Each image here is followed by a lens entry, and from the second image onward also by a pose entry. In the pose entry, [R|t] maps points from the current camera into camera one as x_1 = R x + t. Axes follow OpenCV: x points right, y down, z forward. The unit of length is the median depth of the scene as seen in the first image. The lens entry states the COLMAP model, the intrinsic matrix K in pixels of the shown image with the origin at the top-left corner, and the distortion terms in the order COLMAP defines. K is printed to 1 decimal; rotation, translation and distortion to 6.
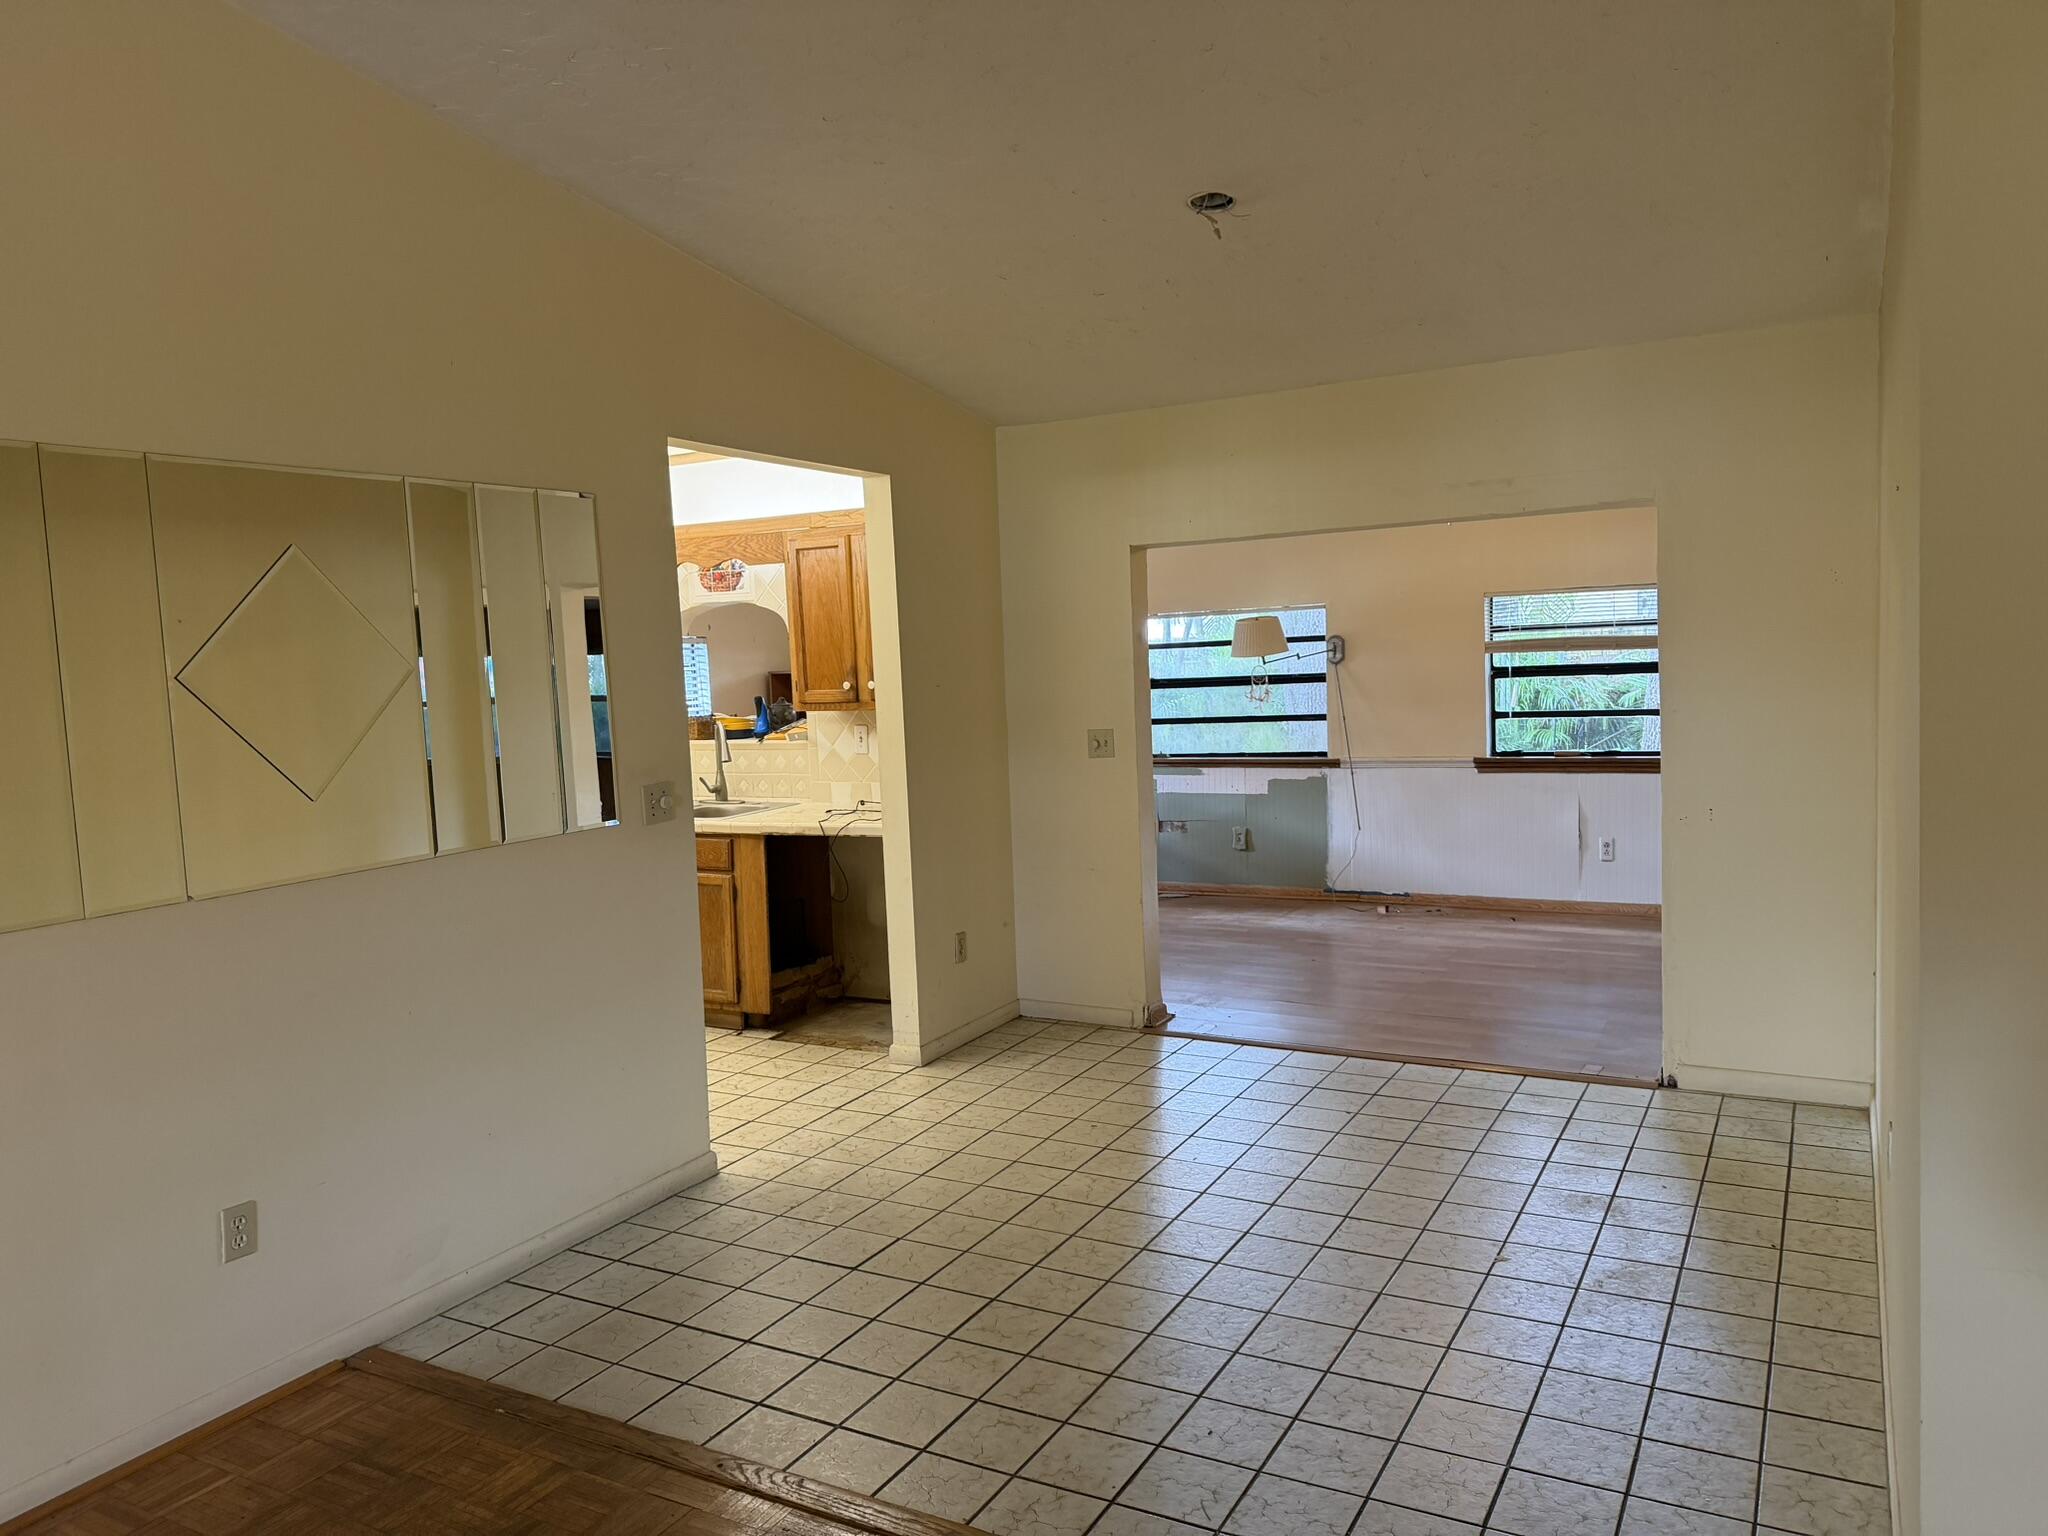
lens RADIAL K [[1452.1, 0, 1024.0], [0, 1452.1, 768.0], [0, 0, 1]] dist [0.208541, -0.275994]
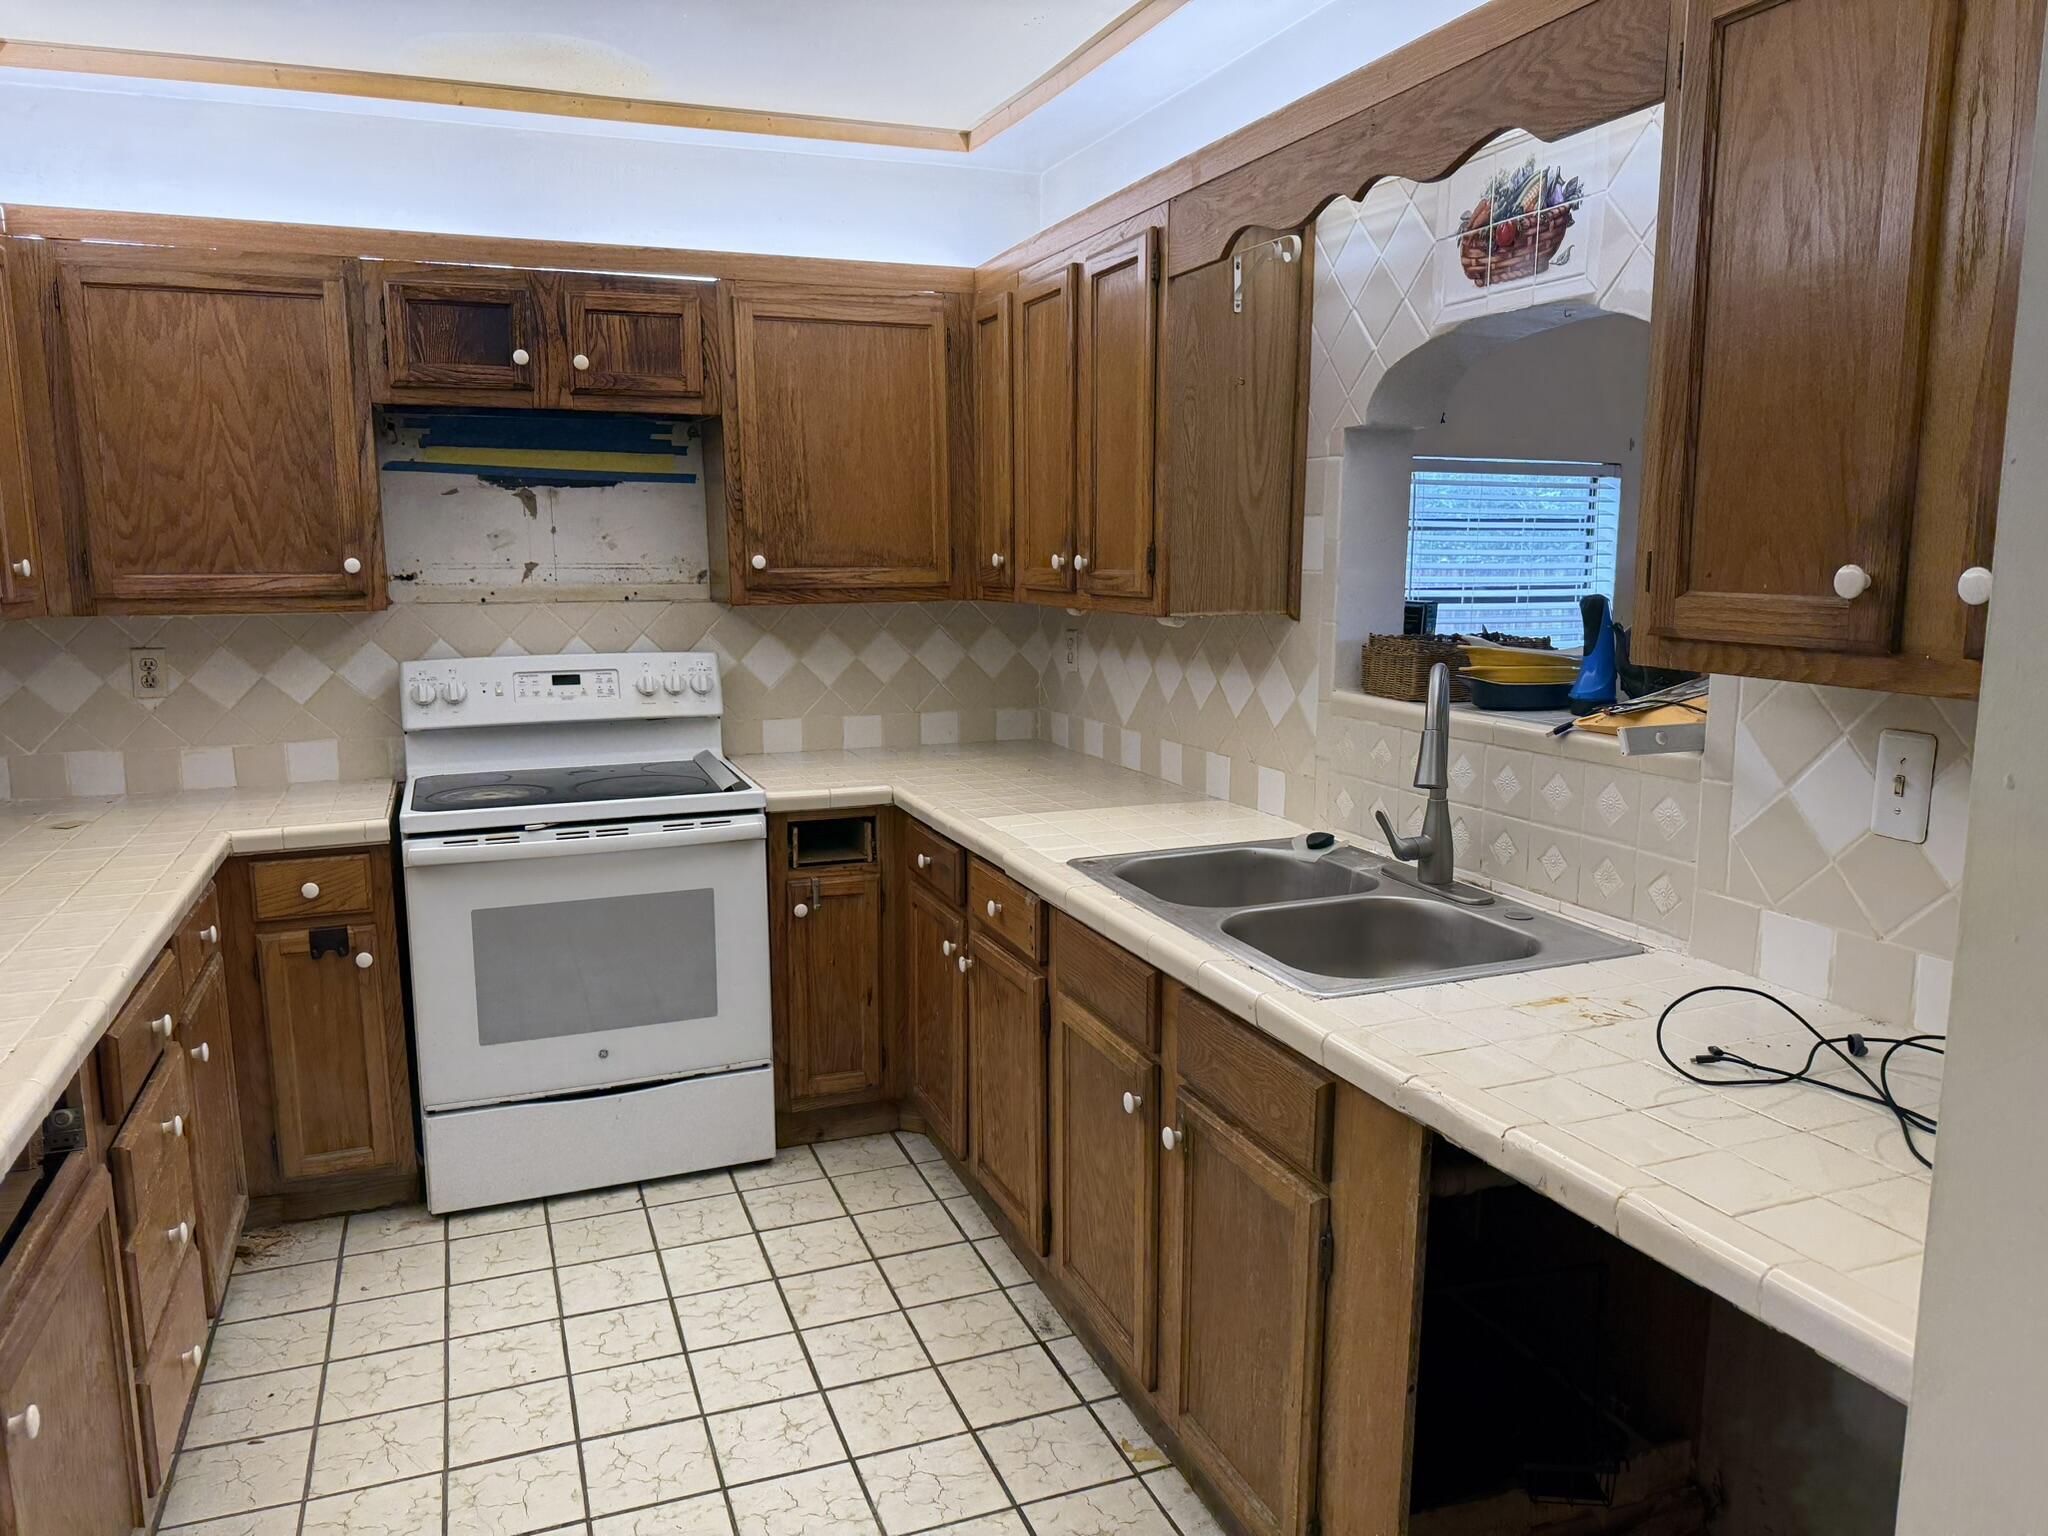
lens RADIAL K [[1426.5, 0, 990.0], [0, 1426.5, 785.9], [0, 0, 1]] dist [0.179856, -0.307402]
pose [[0.761473, 0.143501, -0.632112, -0.051815], [-0.076404, 0.988259, 0.132313, -0.030965], [0.643678, -0.052457, 0.763497, 0.507844]]
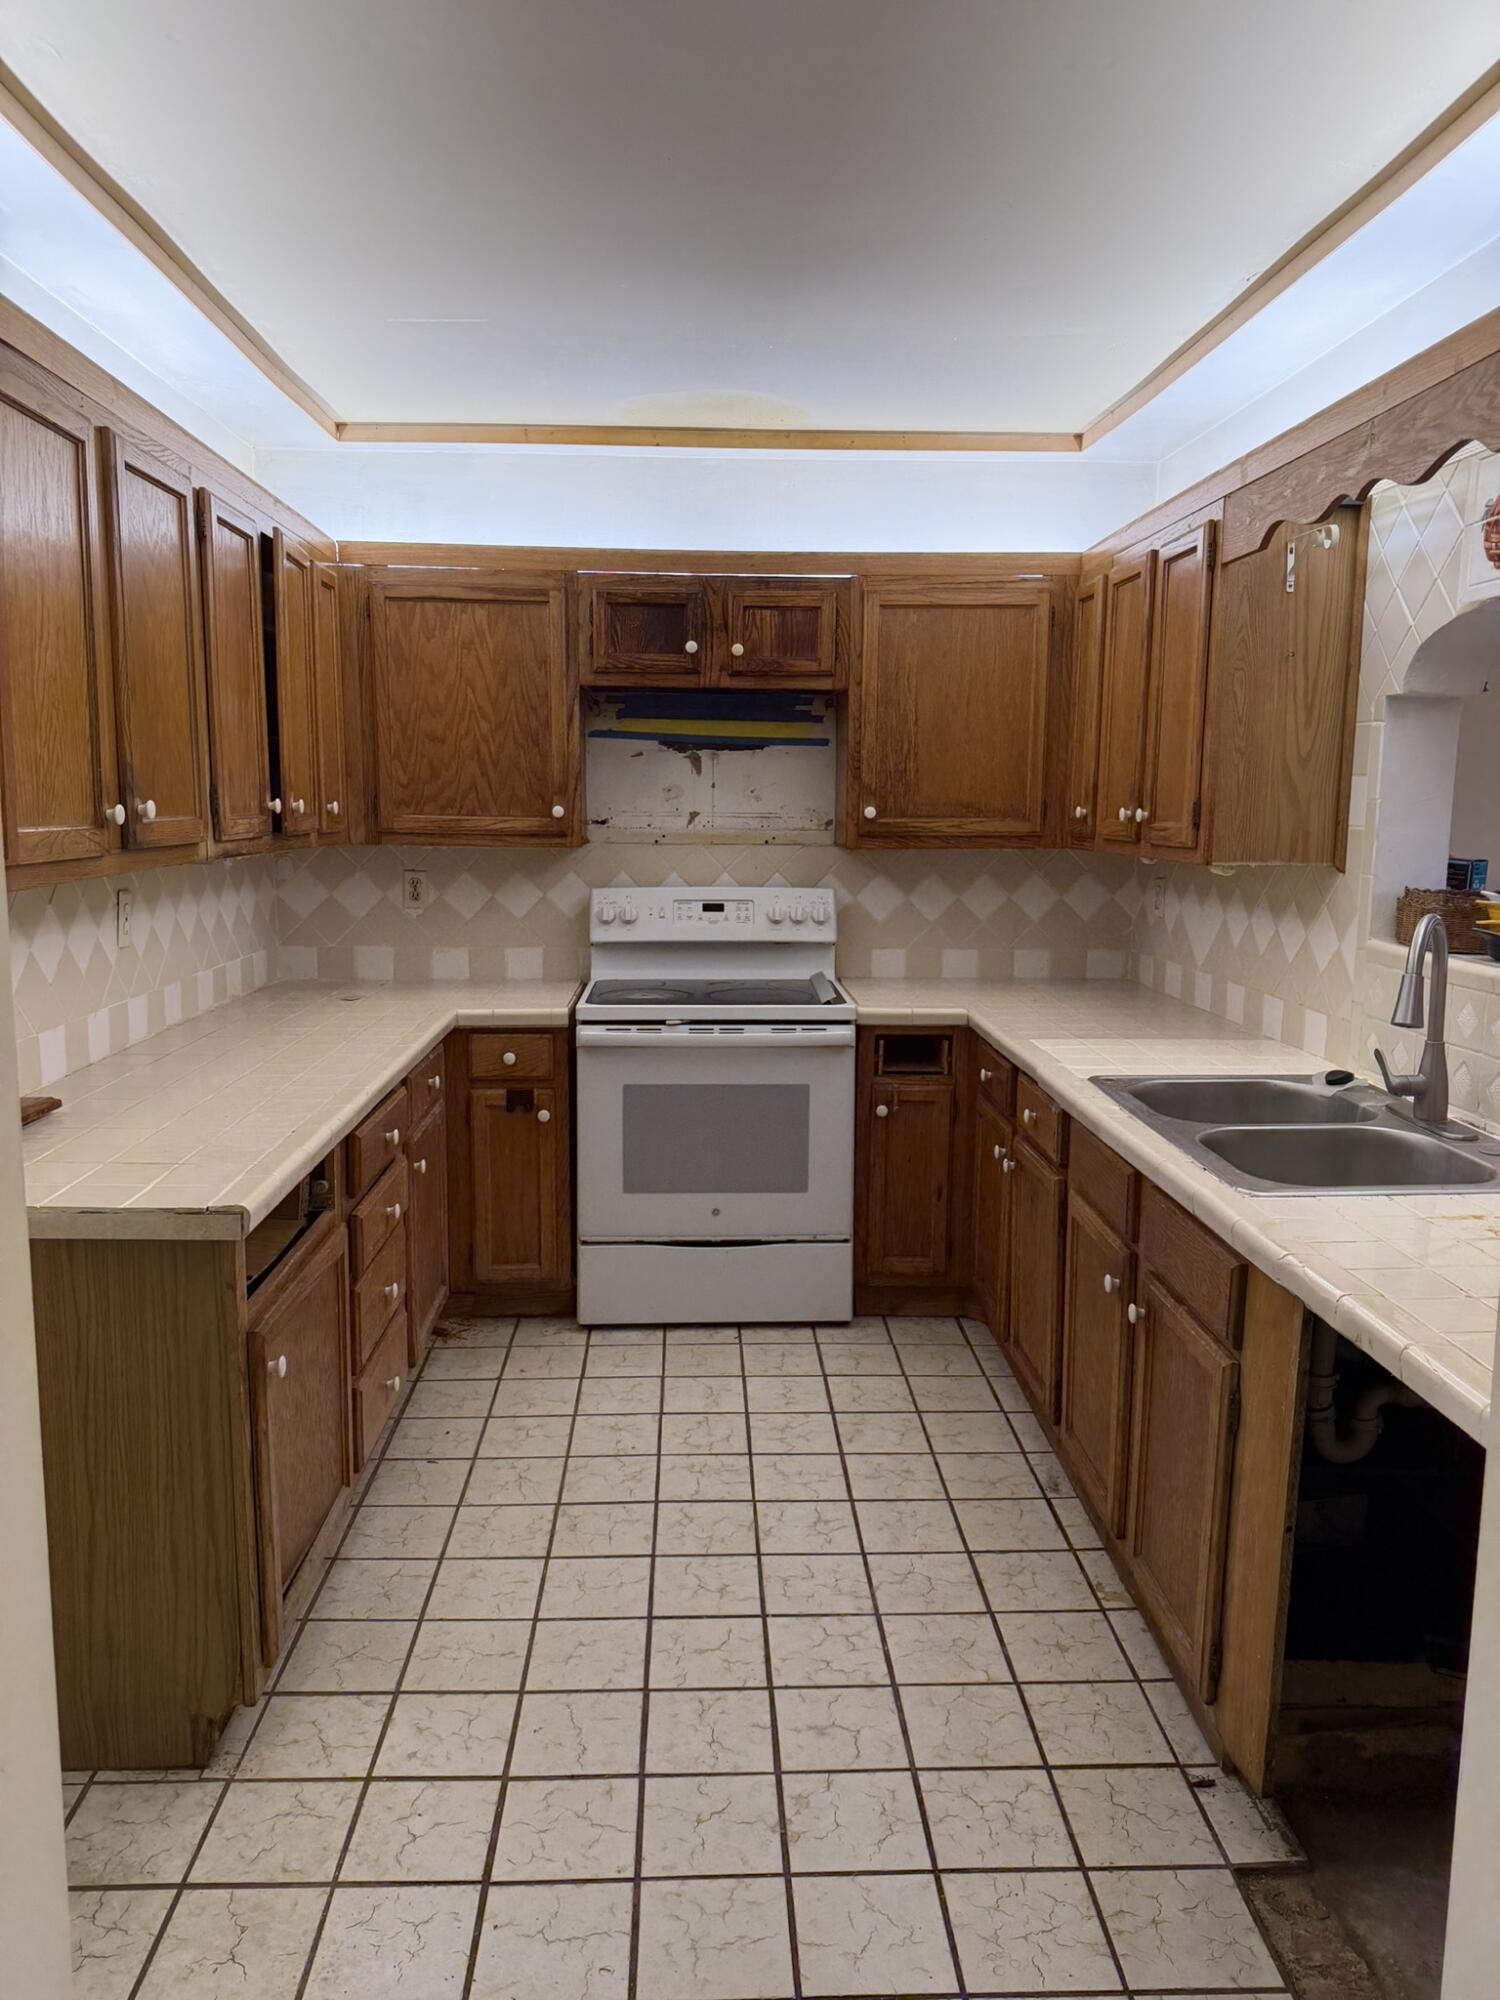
lens RADIAL K [[1418.0, 0, 750.0], [0, 1418.0, 1000.0], [0, 0, 1]] dist [0.208541, -0.275994]
pose [[0.521442, 0.167403, -0.836704, 0.012790], [-0.097979, 0.985828, 0.136177, -0.033705], [0.847643, 0.010971, 0.530454, 0.496202]]
